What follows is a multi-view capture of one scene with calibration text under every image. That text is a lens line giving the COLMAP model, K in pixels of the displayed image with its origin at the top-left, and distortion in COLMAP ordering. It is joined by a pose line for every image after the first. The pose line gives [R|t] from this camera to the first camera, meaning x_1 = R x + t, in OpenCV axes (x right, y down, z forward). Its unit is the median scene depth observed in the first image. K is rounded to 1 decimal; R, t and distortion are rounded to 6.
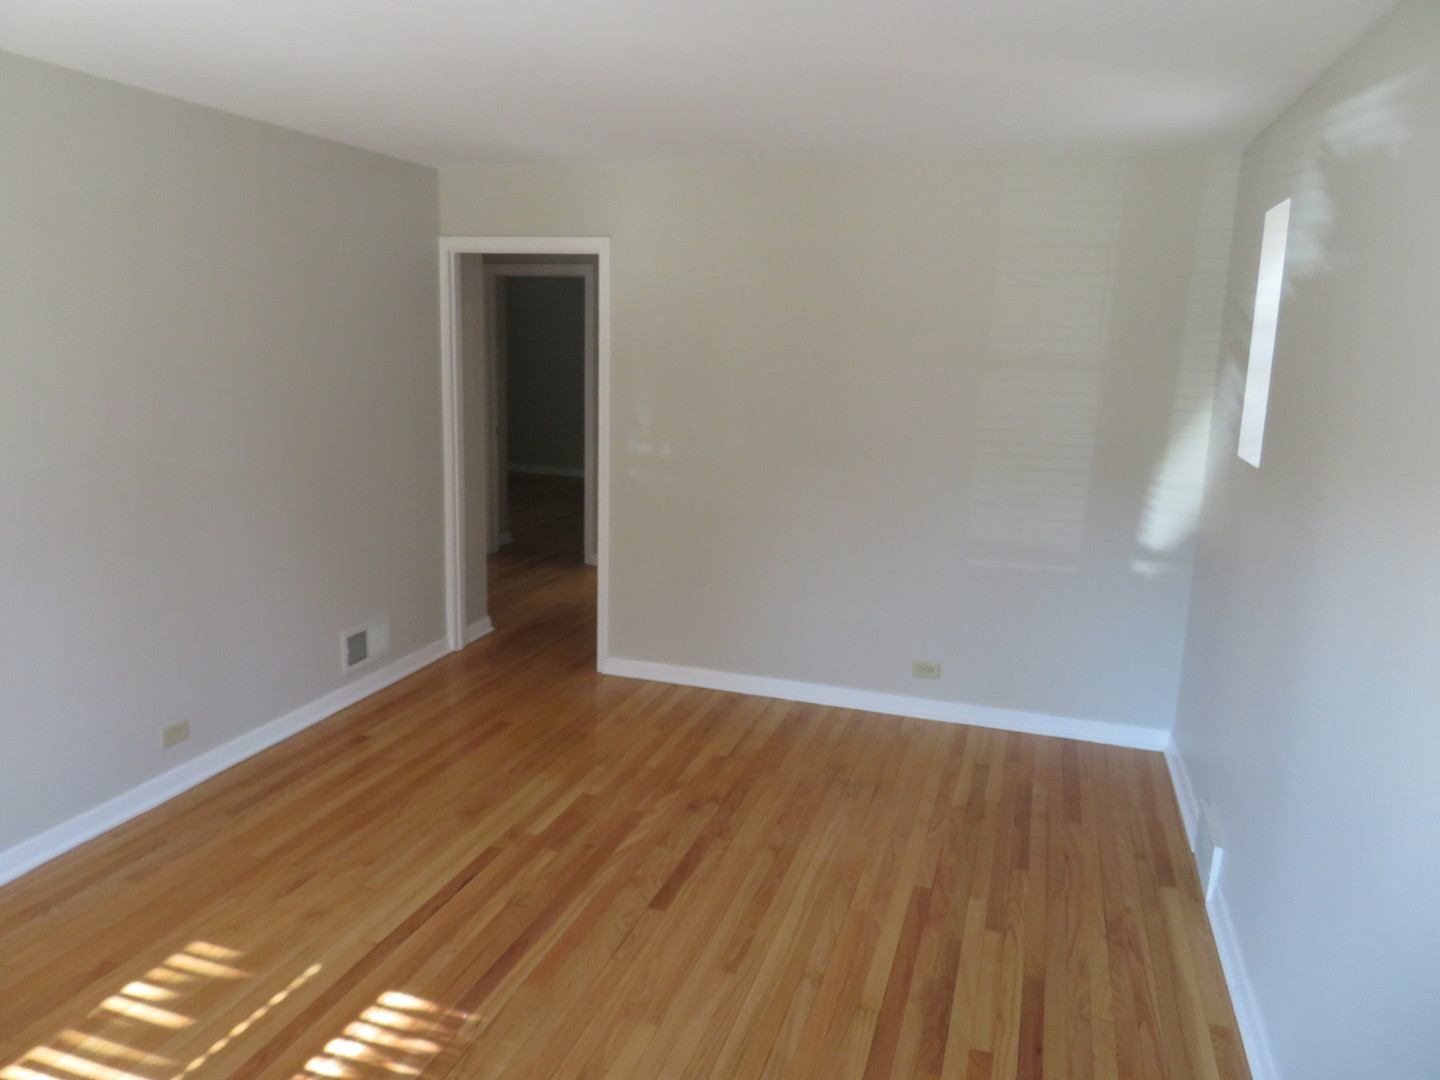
lens RADIAL K [[1027.8, 0, 724.6], [0, 1027.8, 539.9], [0, 0, 1]] dist [-0.017498, 0.022272]
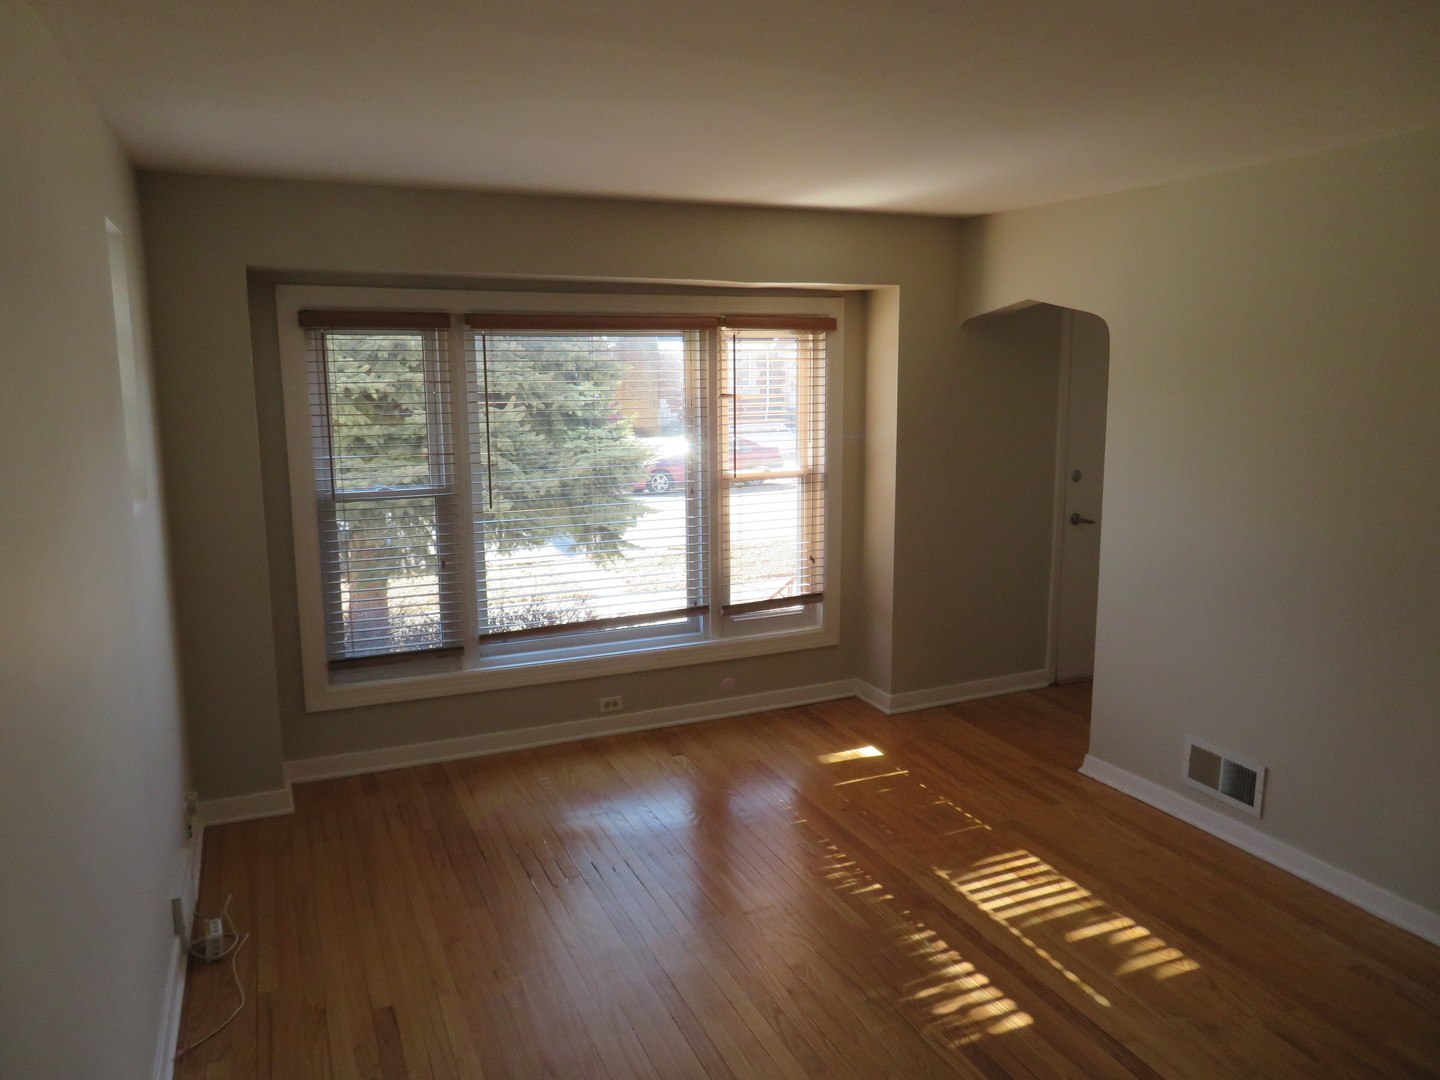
lens RADIAL K [[1027.8, 0, 723.4], [0, 1027.8, 538.7], [0, 0, 1]] dist [-0.017498, 0.022272]
pose [[-0.737008, 0.117925, -0.665517, 0.591935], [-0.130235, 0.941431, 0.311040, -0.347841], [0.663218, 0.315913, -0.678484, 1.375620]]
